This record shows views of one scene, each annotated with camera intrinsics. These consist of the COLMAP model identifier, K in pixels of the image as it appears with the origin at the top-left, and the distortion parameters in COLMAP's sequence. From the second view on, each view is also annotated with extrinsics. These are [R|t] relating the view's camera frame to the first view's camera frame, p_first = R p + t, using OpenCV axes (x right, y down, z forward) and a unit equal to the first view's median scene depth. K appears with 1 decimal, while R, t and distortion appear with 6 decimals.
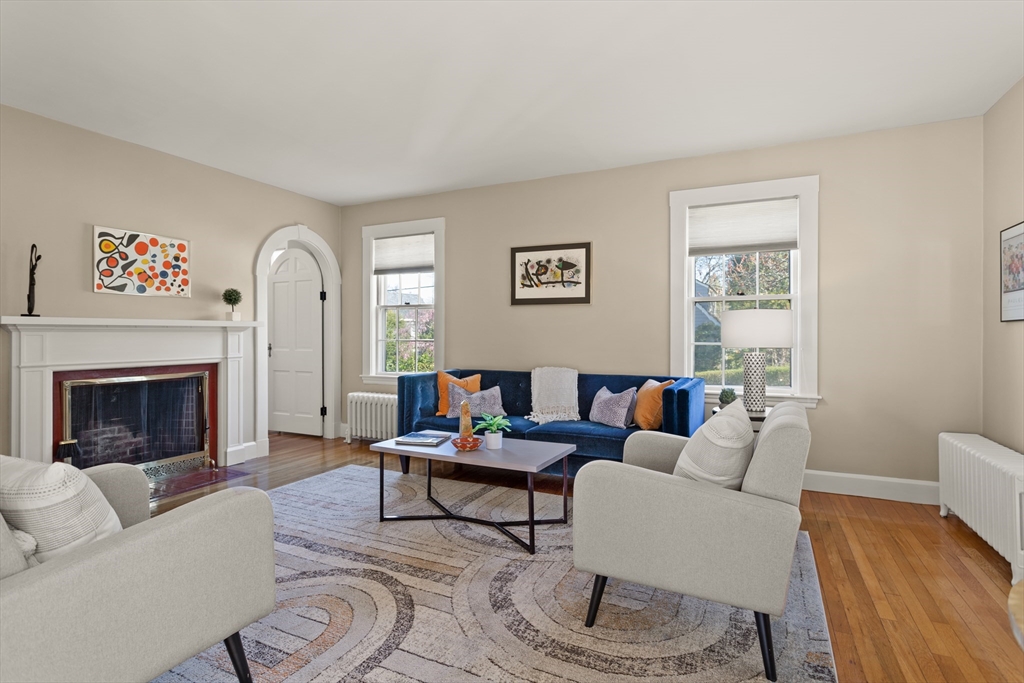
lens RADIAL K [[520.5, 0, 509.6], [0, 520.5, 335.7], [0, 0, 1]] dist [-0.001838, -0.000222]
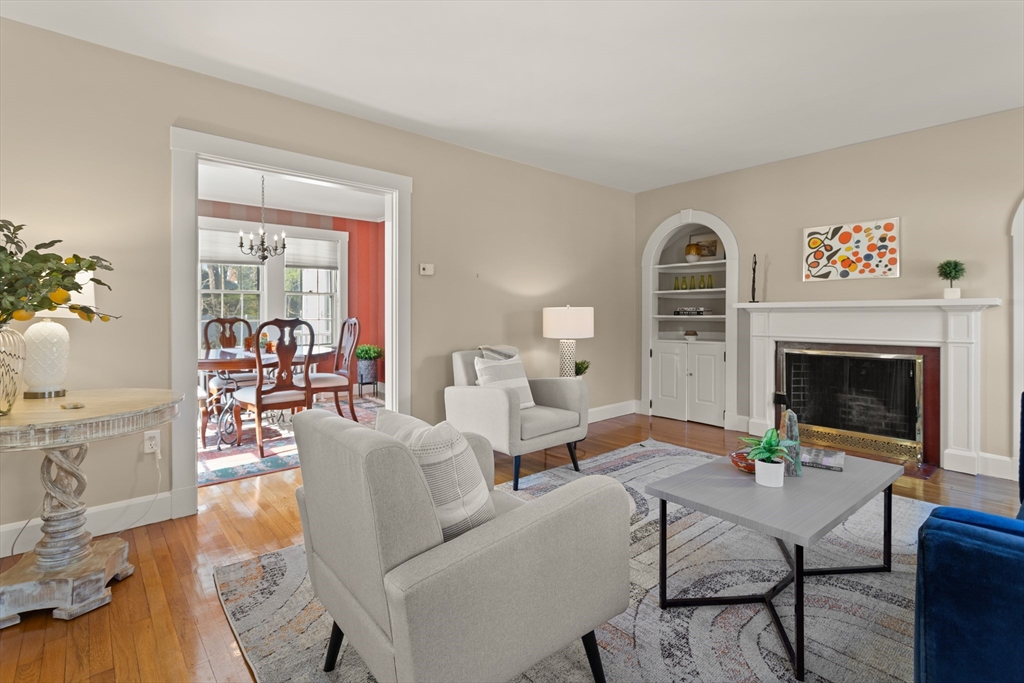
lens RADIAL K [[491.6, 0, 512.8], [0, 491.6, 316.8], [0, 0, 1]] dist [-0.000069, -0.000194]
pose [[-0.391284, 0.004069, -0.920261, 0.532651], [-0.003656, 0.999975, 0.005976, -0.001276], [0.920263, 0.005703, -0.391259, 0.739238]]
